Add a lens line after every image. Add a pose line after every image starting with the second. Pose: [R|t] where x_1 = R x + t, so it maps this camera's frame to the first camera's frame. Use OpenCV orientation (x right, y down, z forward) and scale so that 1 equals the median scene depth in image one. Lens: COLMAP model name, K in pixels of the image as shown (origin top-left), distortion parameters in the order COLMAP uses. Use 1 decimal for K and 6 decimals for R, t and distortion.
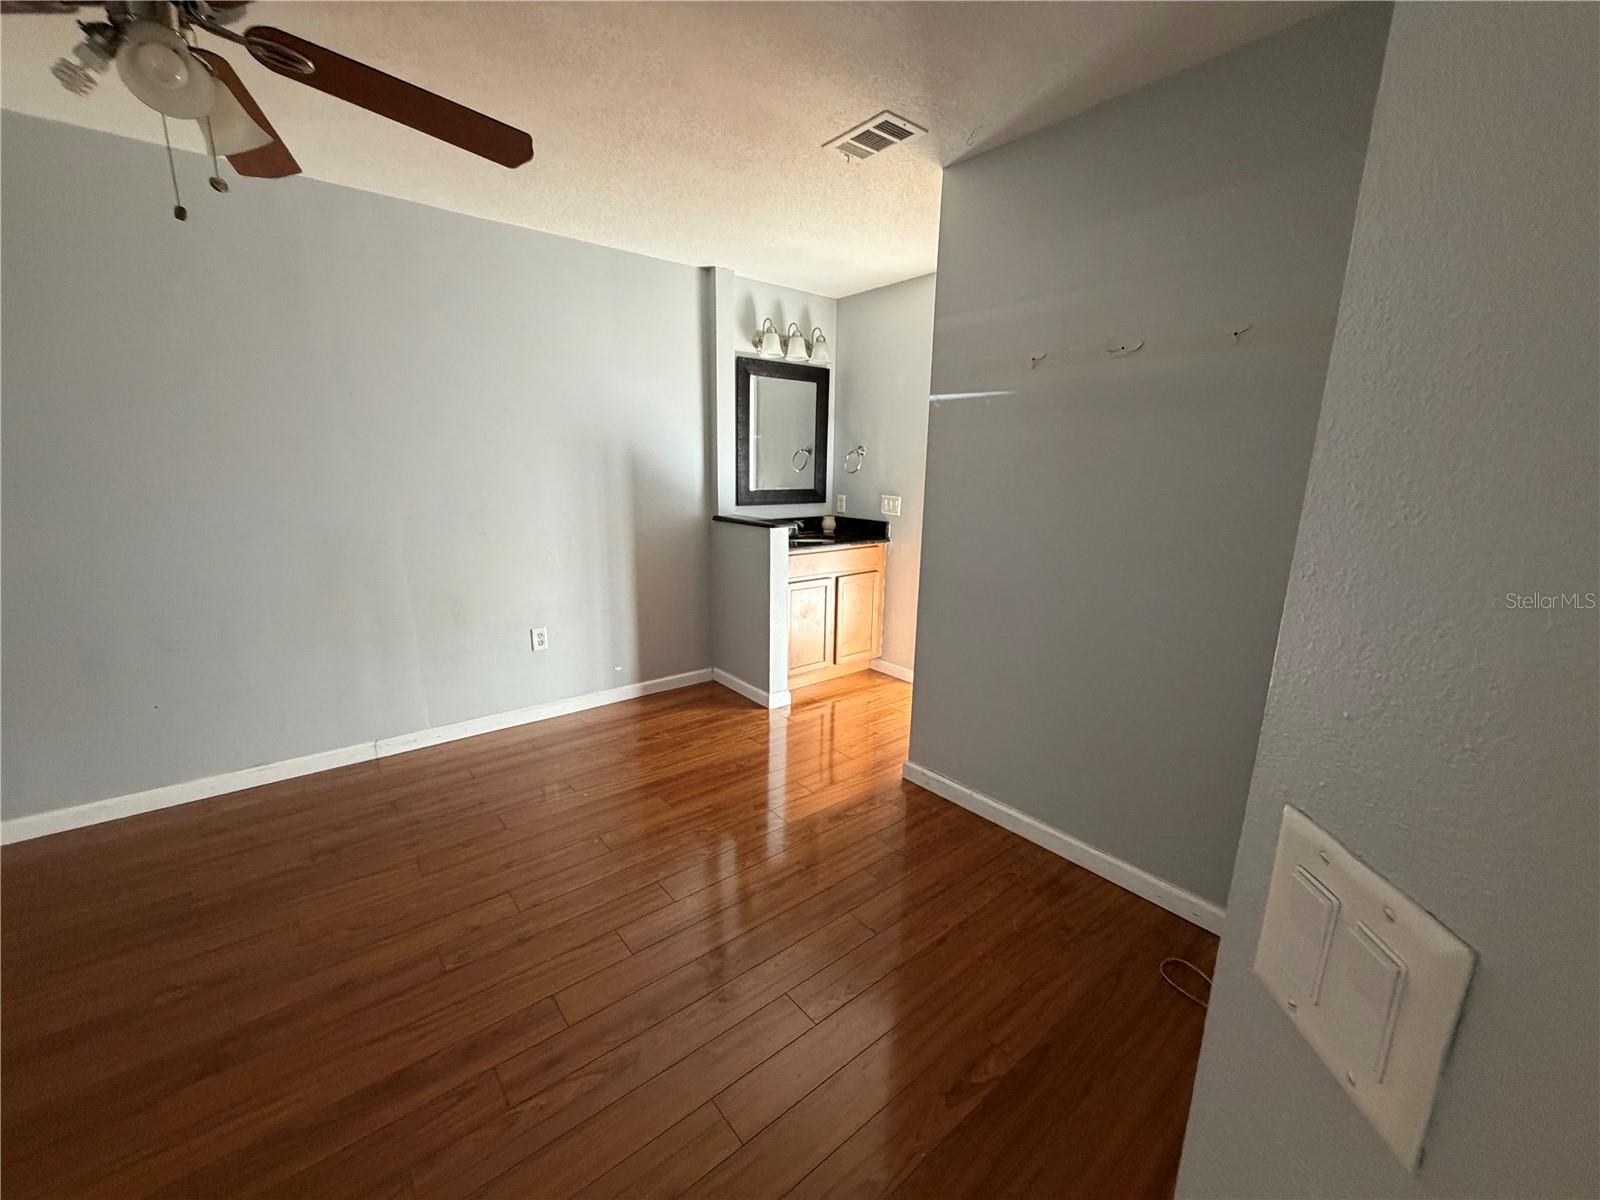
lens RADIAL K [[640.0, 0, 800.0], [0, 640.0, 600.0], [0, 0, 1]] dist [-0.002143, -0.000451]
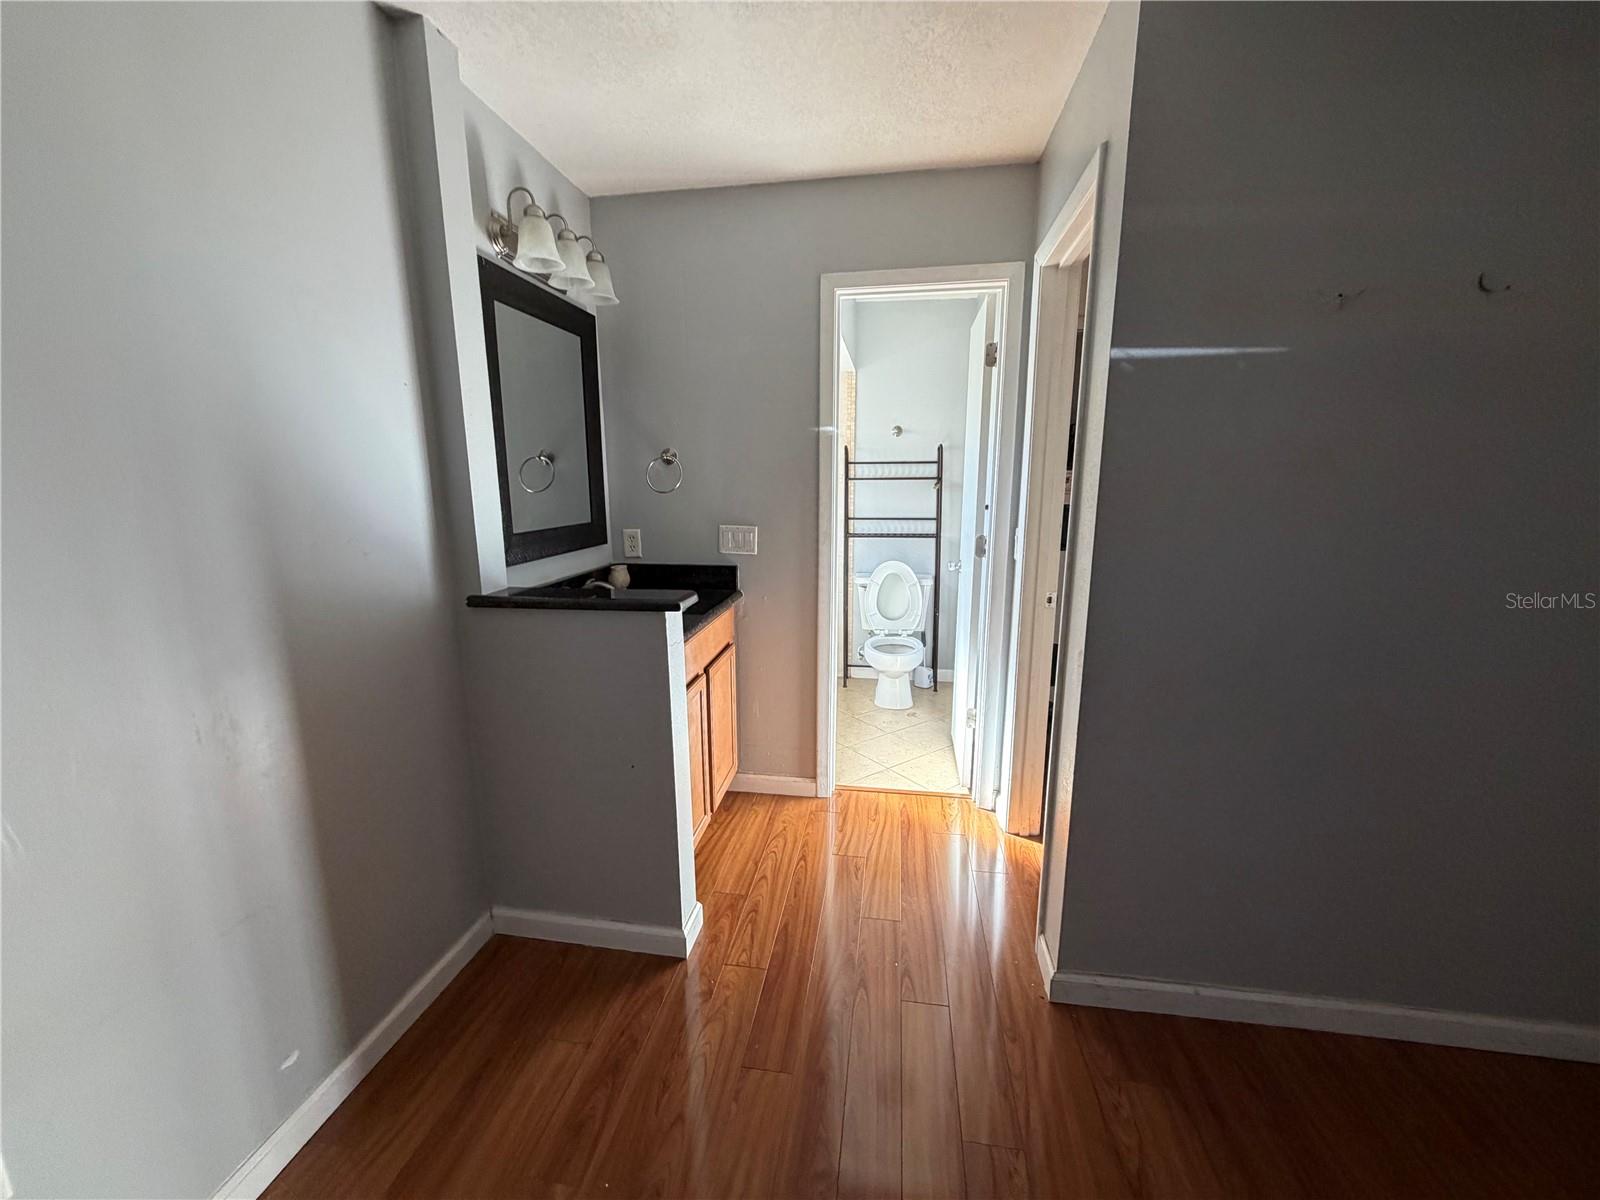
lens RADIAL K [[640.0, 0, 800.0], [0, 640.0, 600.0], [0, 0, 1]] dist [-0.002143, -0.000451]
pose [[0.748031, -0.146433, 0.647308, -0.255640], [0.157613, 0.986647, 0.041059, -0.112670], [-0.644677, 0.071311, 0.761122, 0.507261]]
